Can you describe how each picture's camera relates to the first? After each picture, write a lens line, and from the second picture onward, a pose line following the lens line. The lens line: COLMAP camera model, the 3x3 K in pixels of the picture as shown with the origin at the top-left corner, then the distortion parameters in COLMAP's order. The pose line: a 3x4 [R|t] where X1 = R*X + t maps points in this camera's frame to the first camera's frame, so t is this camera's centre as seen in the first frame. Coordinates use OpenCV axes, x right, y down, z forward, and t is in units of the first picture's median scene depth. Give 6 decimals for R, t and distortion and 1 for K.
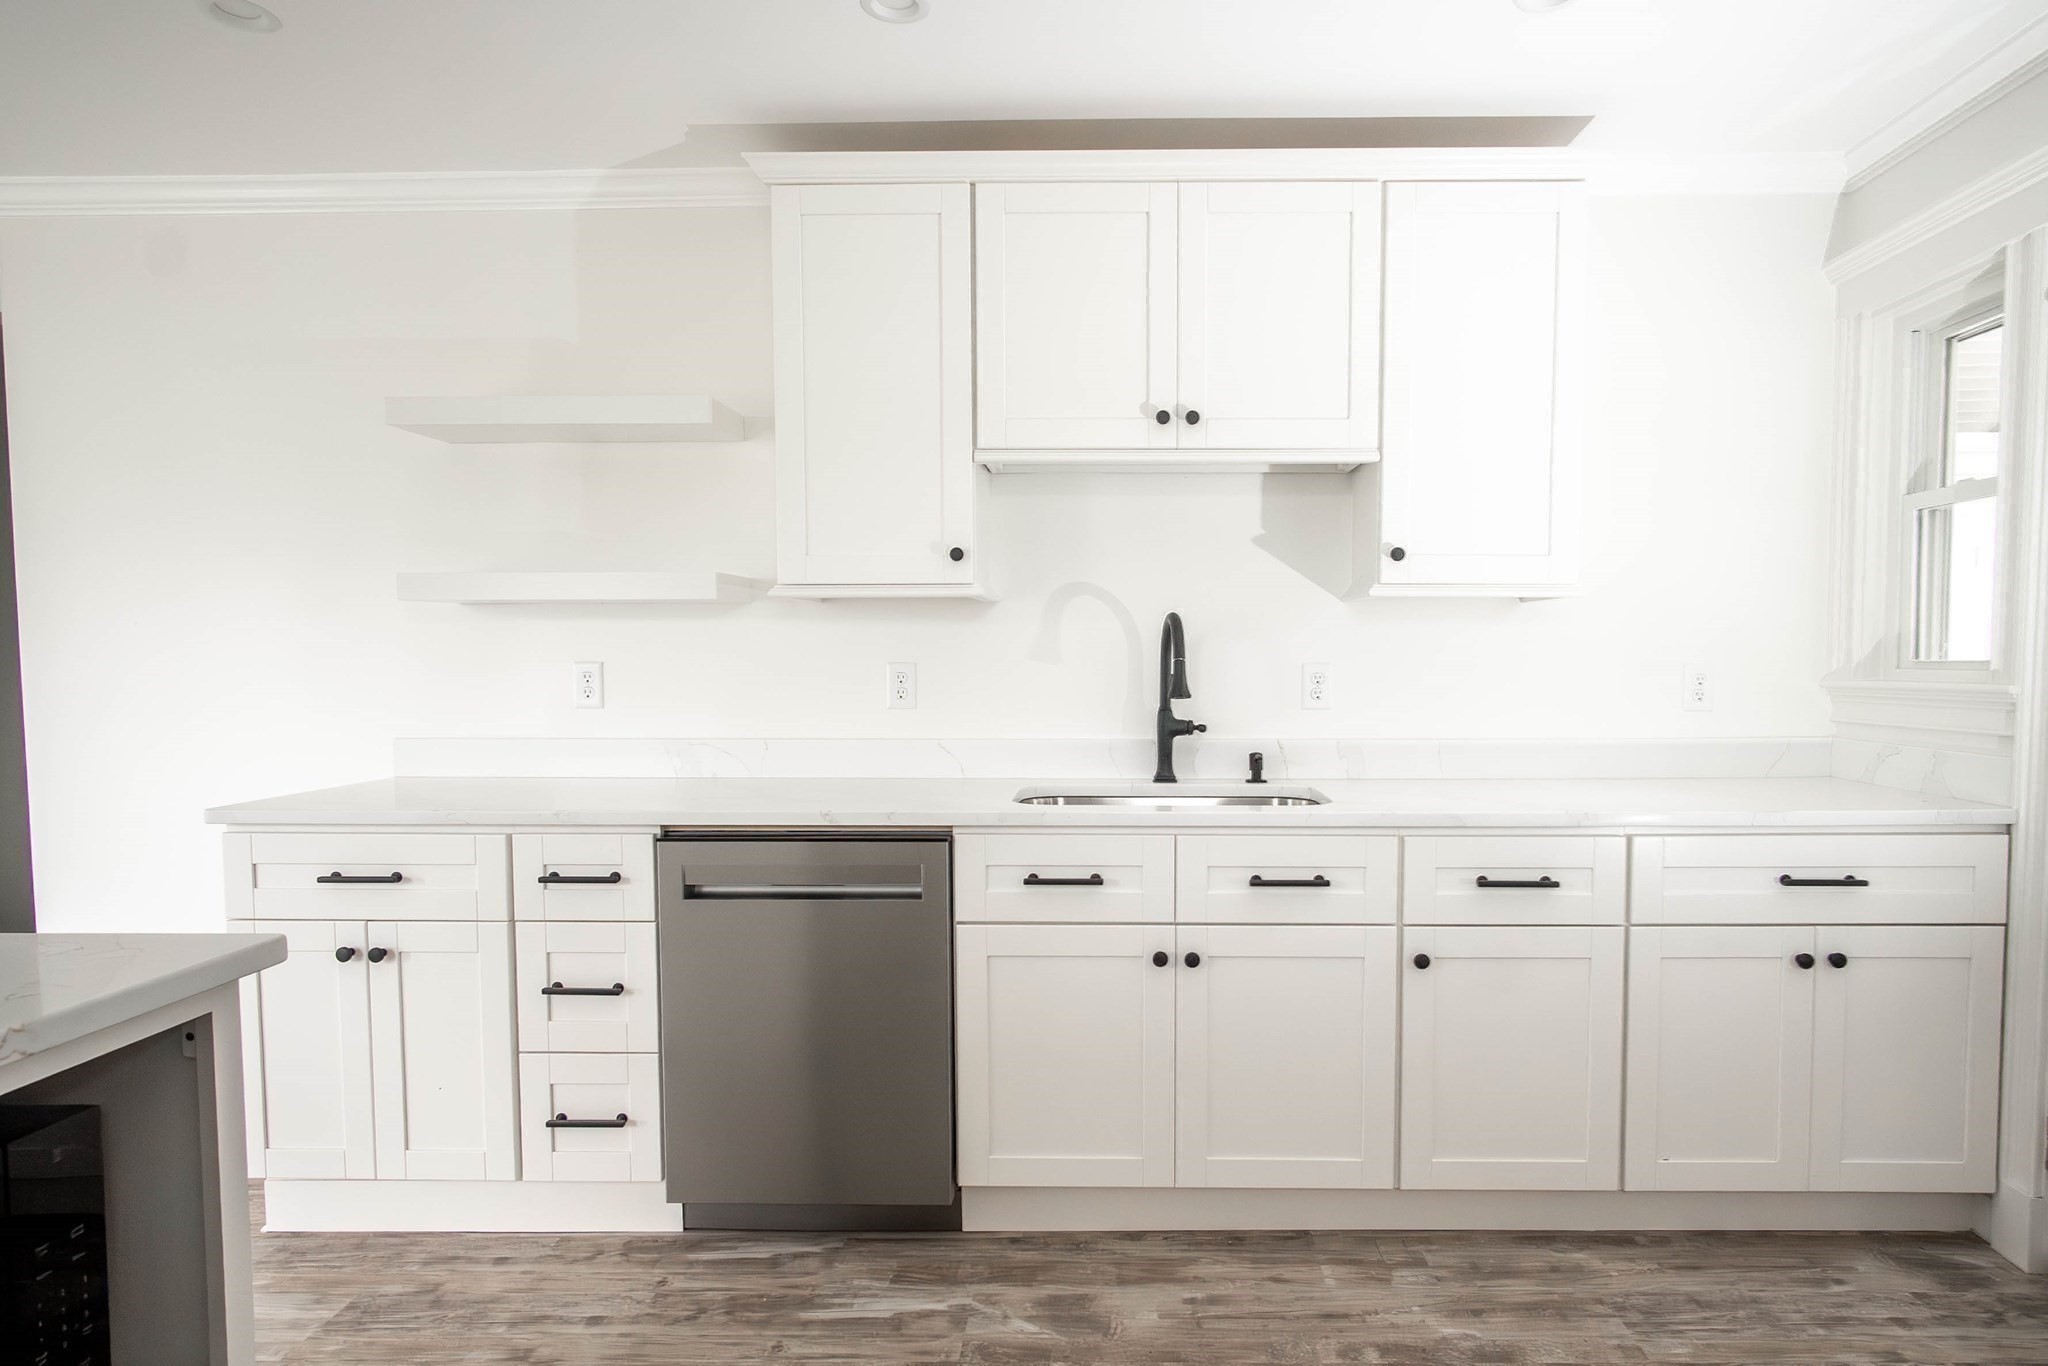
lens RADIAL K [[1151.5, 0, 1096.2], [0, 1151.5, 718.5], [0, 0, 1]] dist [-0.000841, 0.001666]
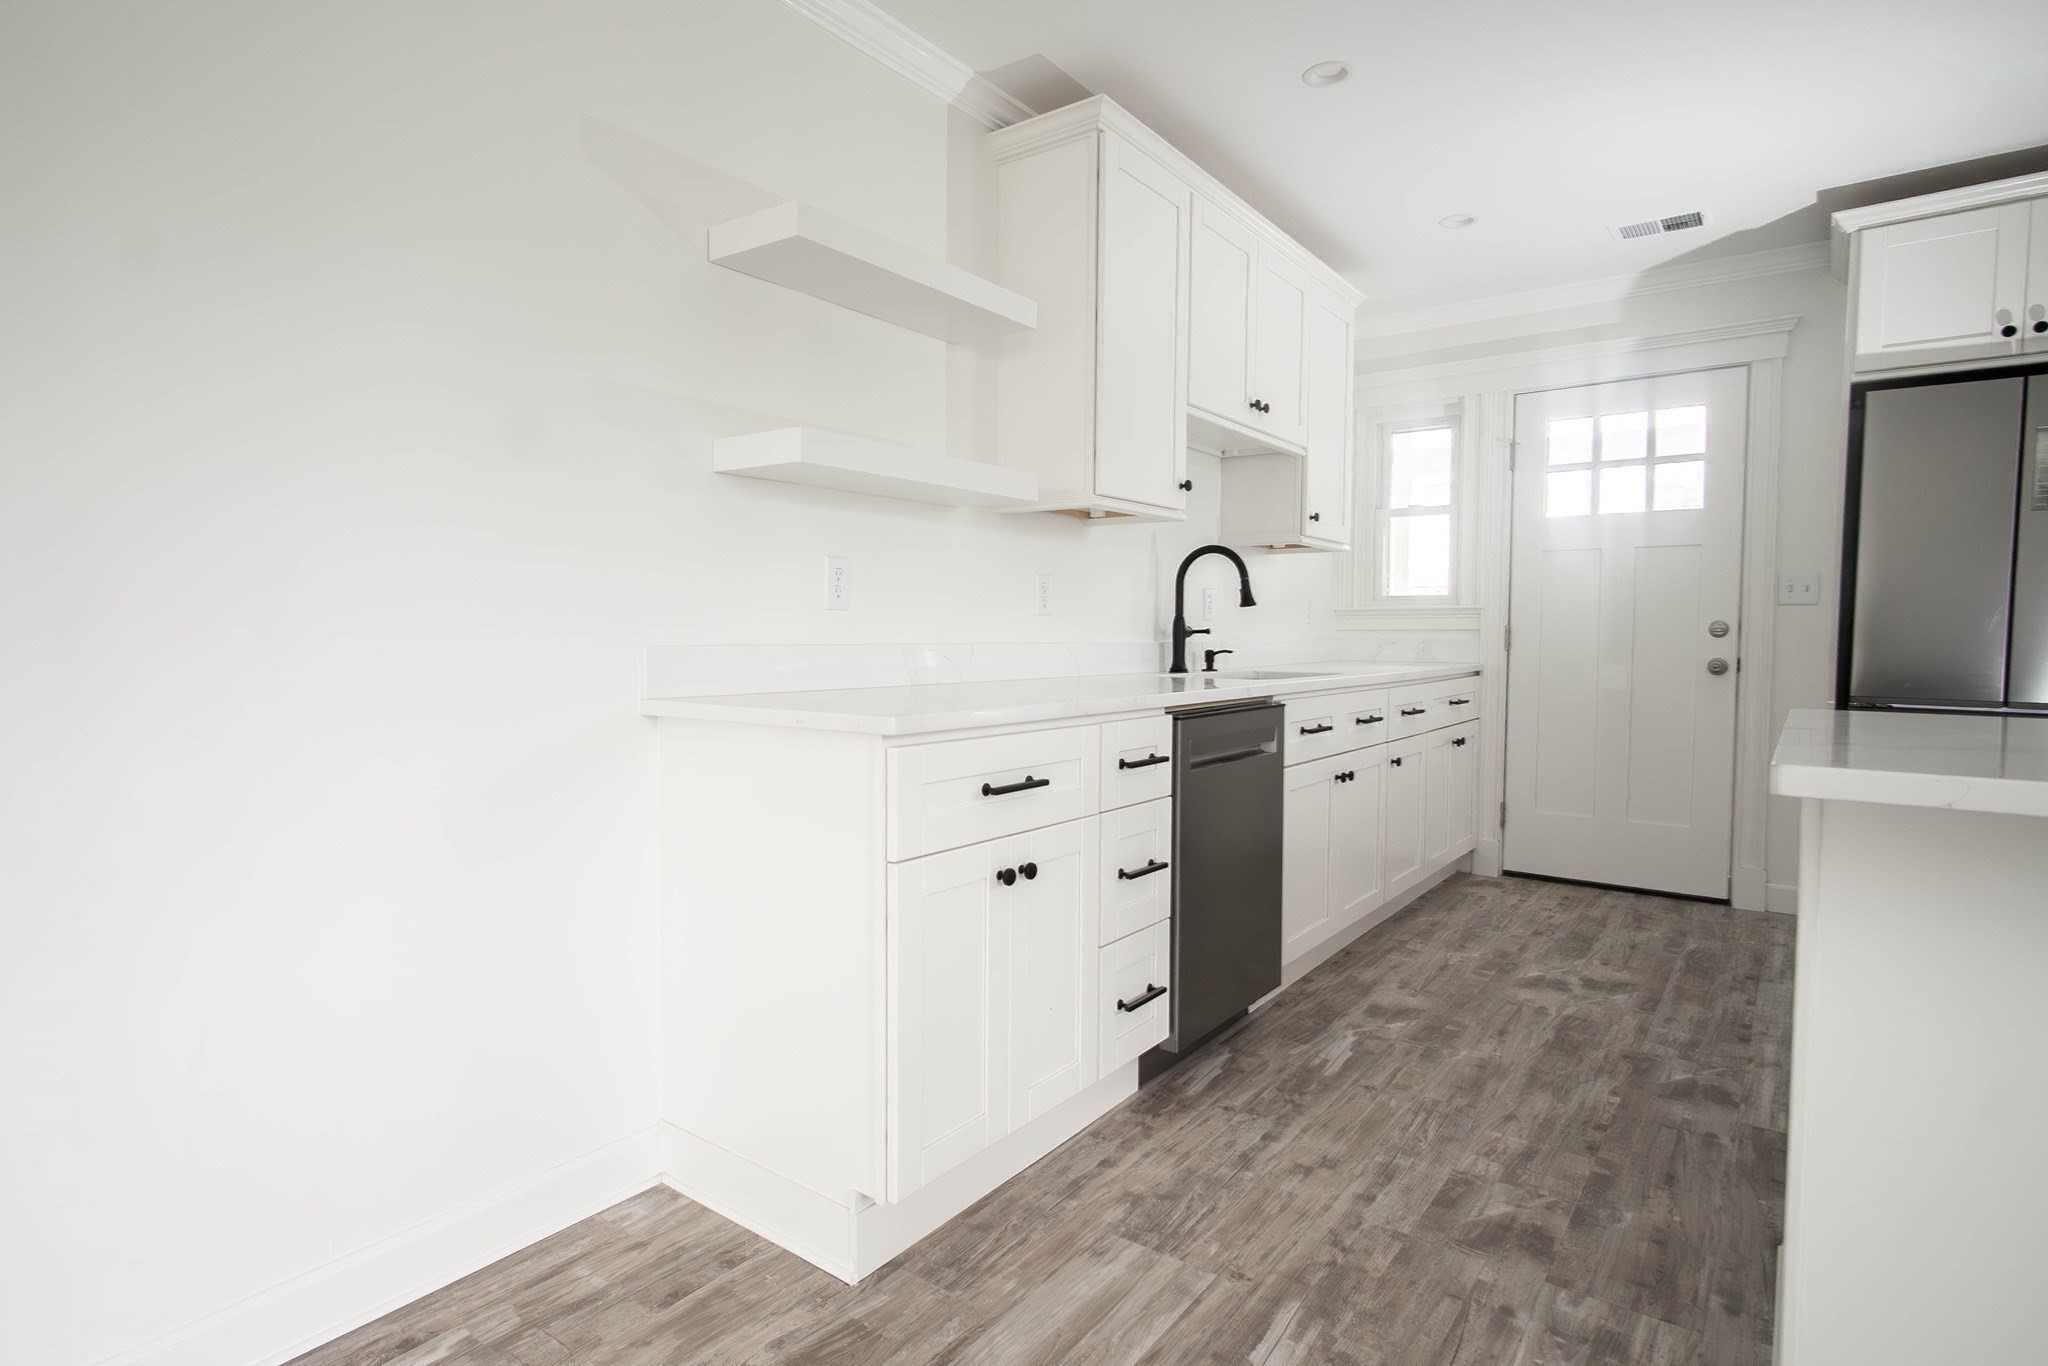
lens RADIAL K [[1062.9, 0, 1024.0], [0, 1062.9, 683.0], [0, 0, 1]] dist [0.002609, 0.001131]
pose [[0.585765, -0.035825, 0.809689, -1.298061], [0.036925, 0.999165, 0.017496, 0.049043], [-0.809639, 0.019649, 0.586599, 0.534823]]
